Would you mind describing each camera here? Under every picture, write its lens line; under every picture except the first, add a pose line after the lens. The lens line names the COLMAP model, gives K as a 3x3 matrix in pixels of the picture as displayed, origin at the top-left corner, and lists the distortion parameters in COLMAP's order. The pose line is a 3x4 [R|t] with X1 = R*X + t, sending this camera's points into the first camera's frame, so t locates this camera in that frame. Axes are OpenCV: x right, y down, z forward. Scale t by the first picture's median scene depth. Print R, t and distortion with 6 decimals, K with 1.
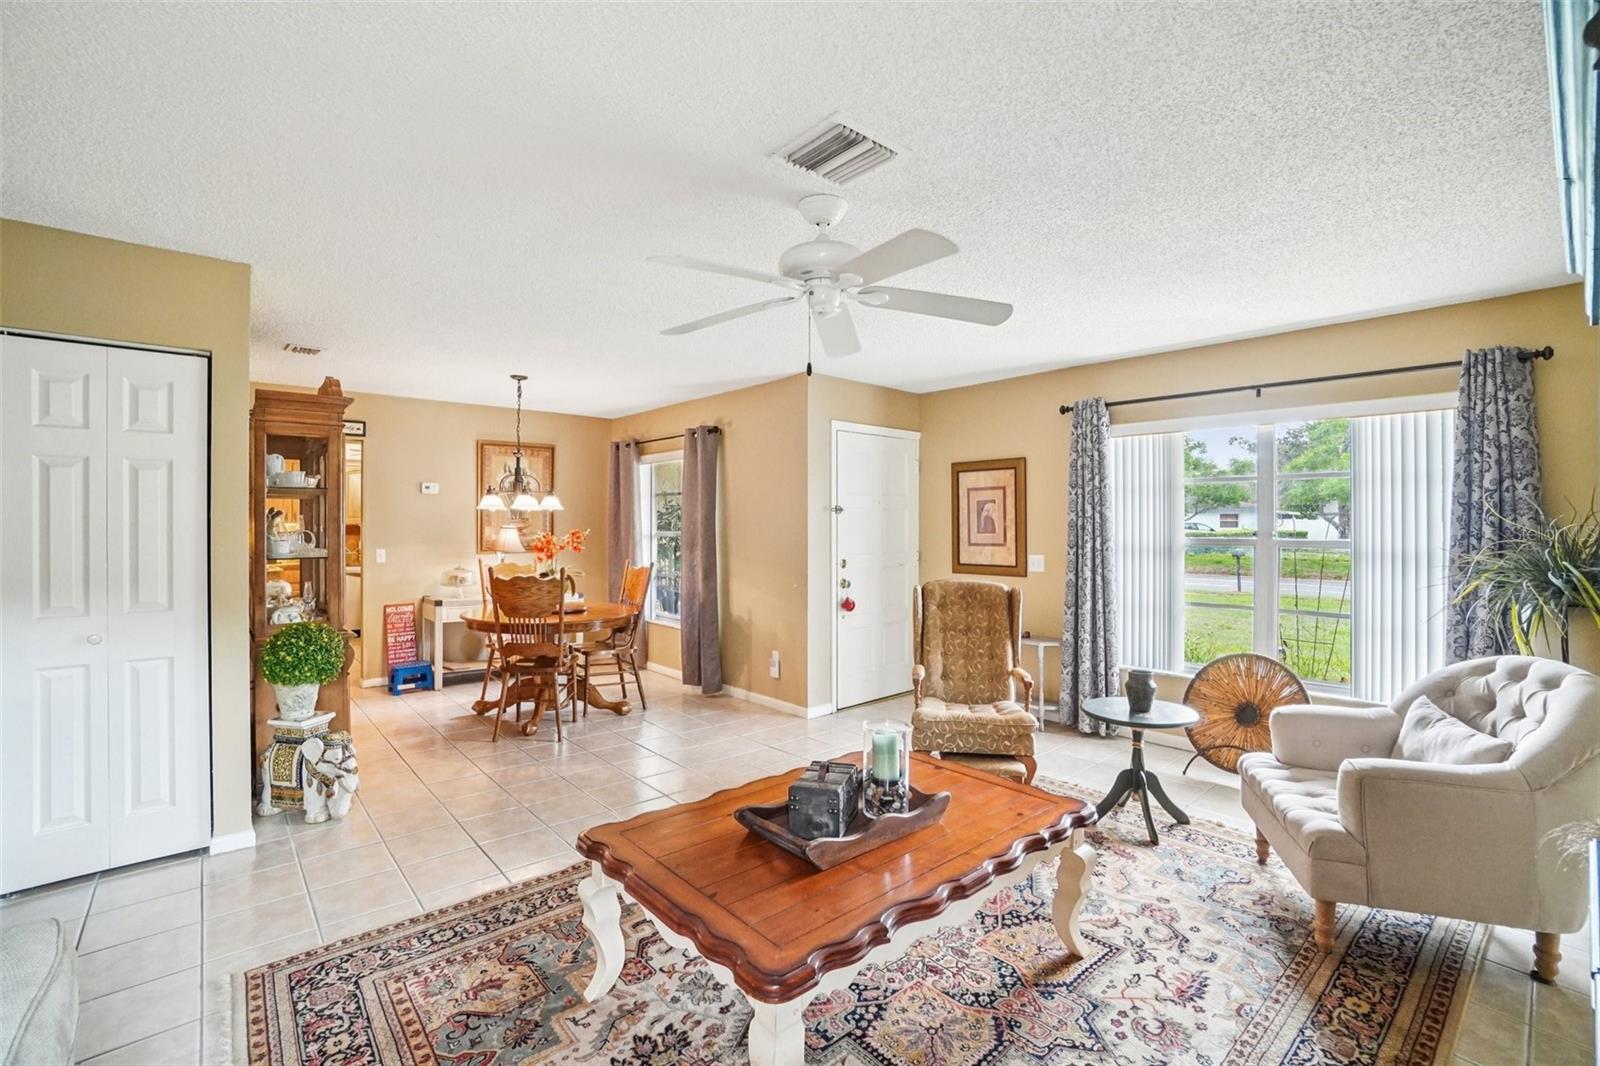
lens RADIAL K [[711.6, 0, 810.6], [0, 711.6, 528.0], [0, 0, 1]] dist [-0.040729, 0.006277]
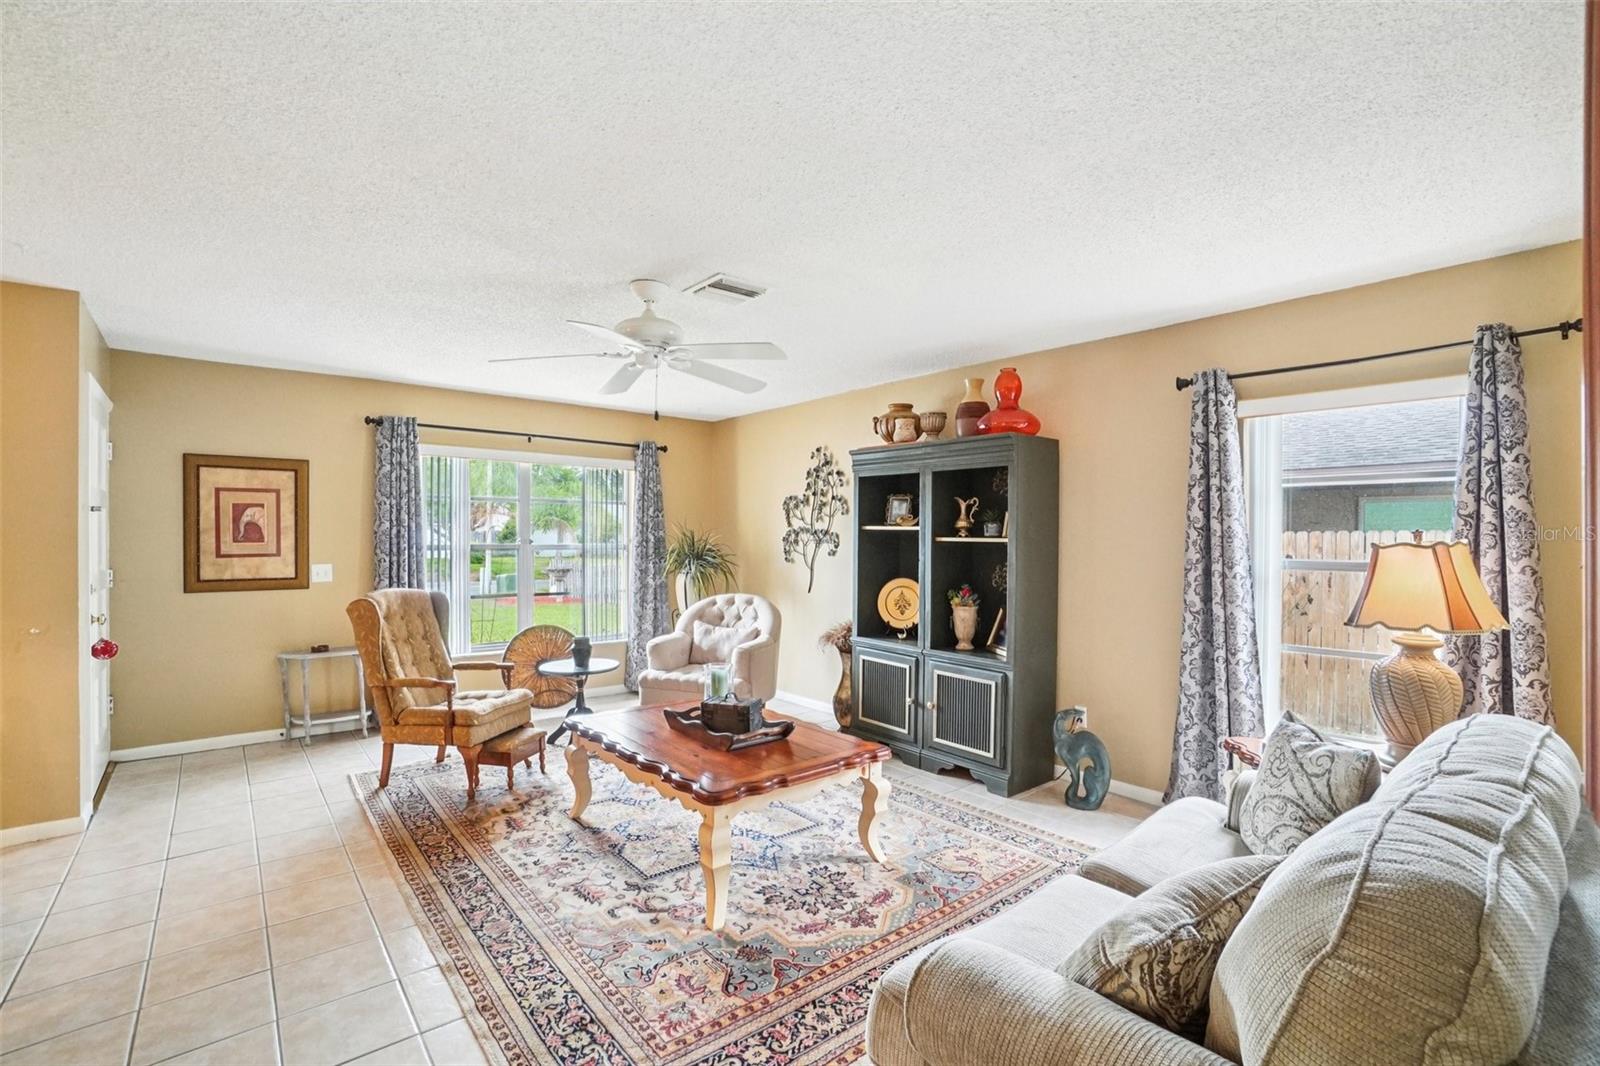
lens RADIAL K [[711.6, 0, 805.3], [0, 711.6, 536.8], [0, 0, 1]] dist [-0.040729, 0.006277]
pose [[0.032566, -0.000181, 0.999470, -0.590072], [-0.001503, 0.999999, 0.000230, -0.000118], [-0.999468, -0.001510, 0.032566, 0.313034]]
